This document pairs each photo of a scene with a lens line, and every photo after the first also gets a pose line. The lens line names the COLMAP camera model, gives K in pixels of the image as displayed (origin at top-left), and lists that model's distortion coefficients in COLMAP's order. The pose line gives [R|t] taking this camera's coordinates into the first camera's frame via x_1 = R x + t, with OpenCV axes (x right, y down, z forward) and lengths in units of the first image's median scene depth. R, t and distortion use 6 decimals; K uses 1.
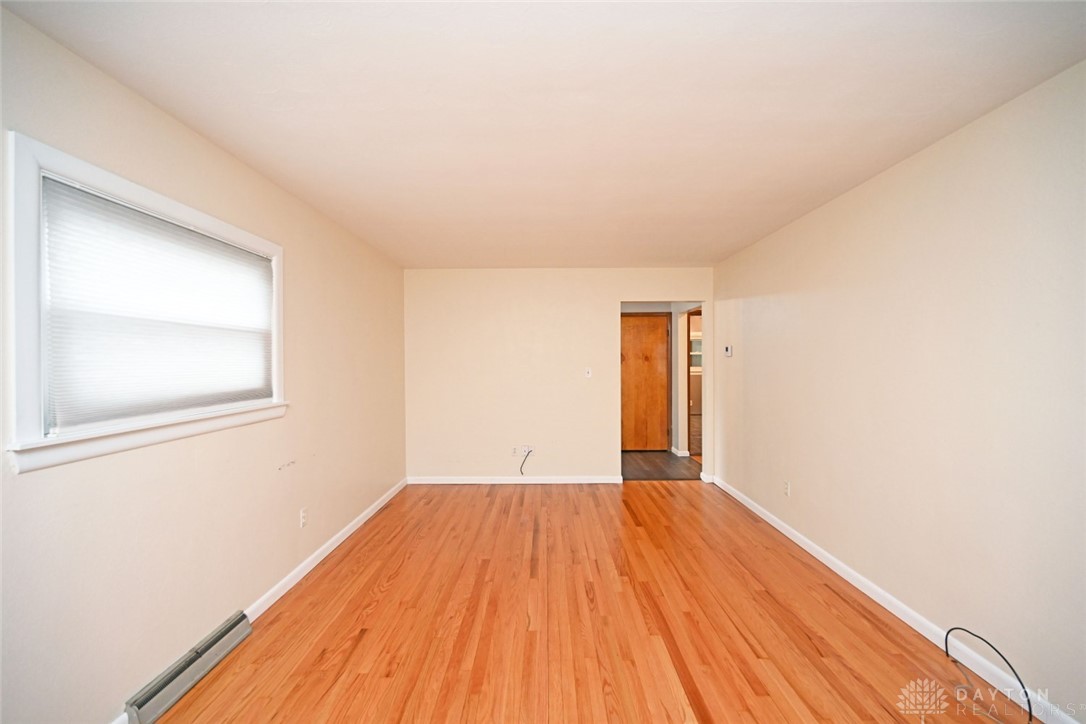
lens RADIAL K [[437.7, 0, 545.4], [0, 437.7, 364.0], [0, 0, 1]] dist [0.000172, -0.000154]
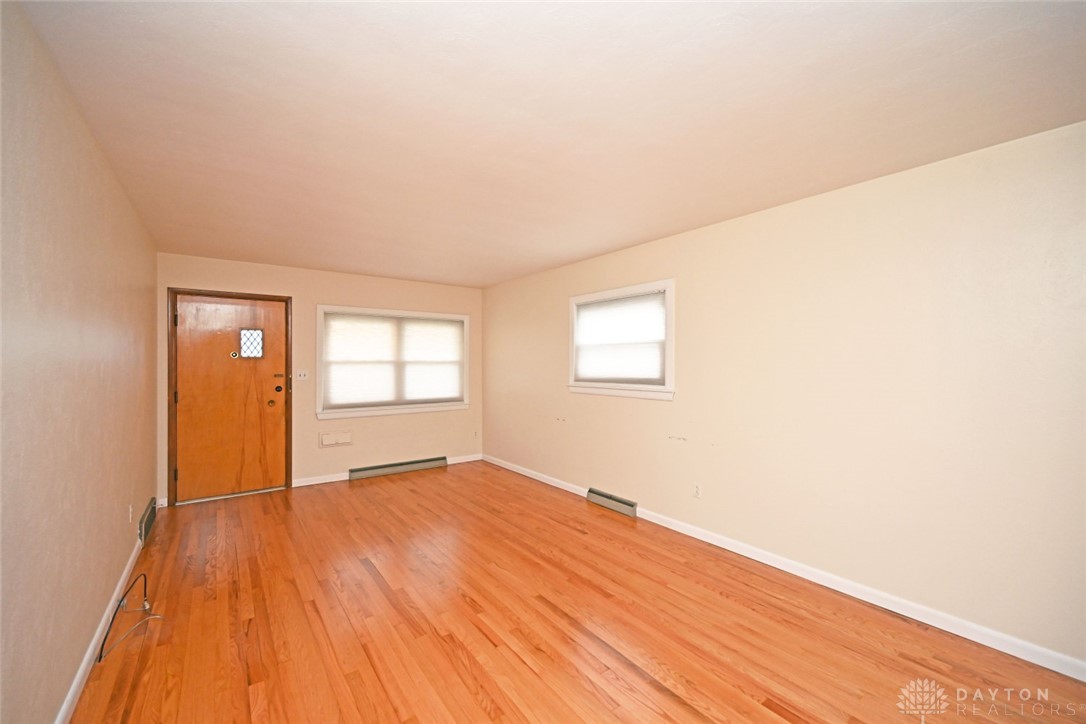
lens RADIAL K [[437.7, 0, 545.4], [0, 437.7, 364.0], [0, 0, 1]] dist [0.000172, -0.000154]
pose [[-0.803709, 0.007089, -0.594980, 0.518970], [-0.000102, 0.999927, 0.012052, -0.012599], [0.595022, 0.009747, -0.803650, 1.792683]]
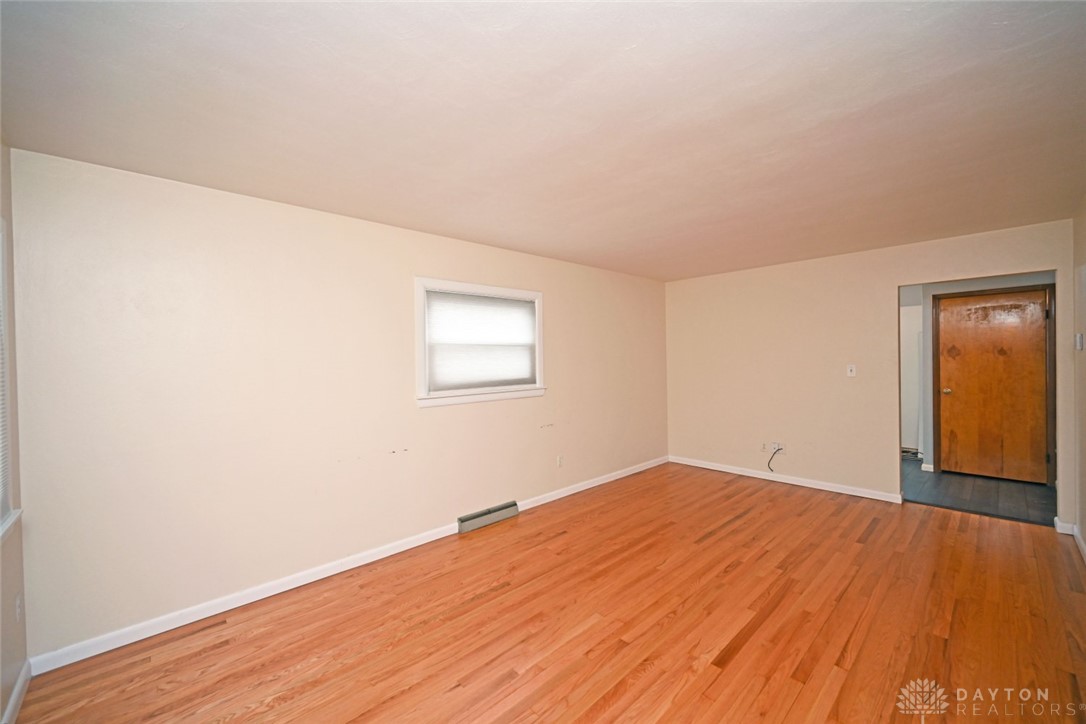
lens RADIAL K [[430.5, 0, 543.0], [0, 430.5, 362.0], [0, 0, 1]] dist [0.000194, -0.000257]
pose [[0.684580, -0.000862, -0.728937, 0.555888], [0.008505, 0.999941, 0.006806, -0.016620], [0.728888, -0.010859, 0.684546, -0.101583]]
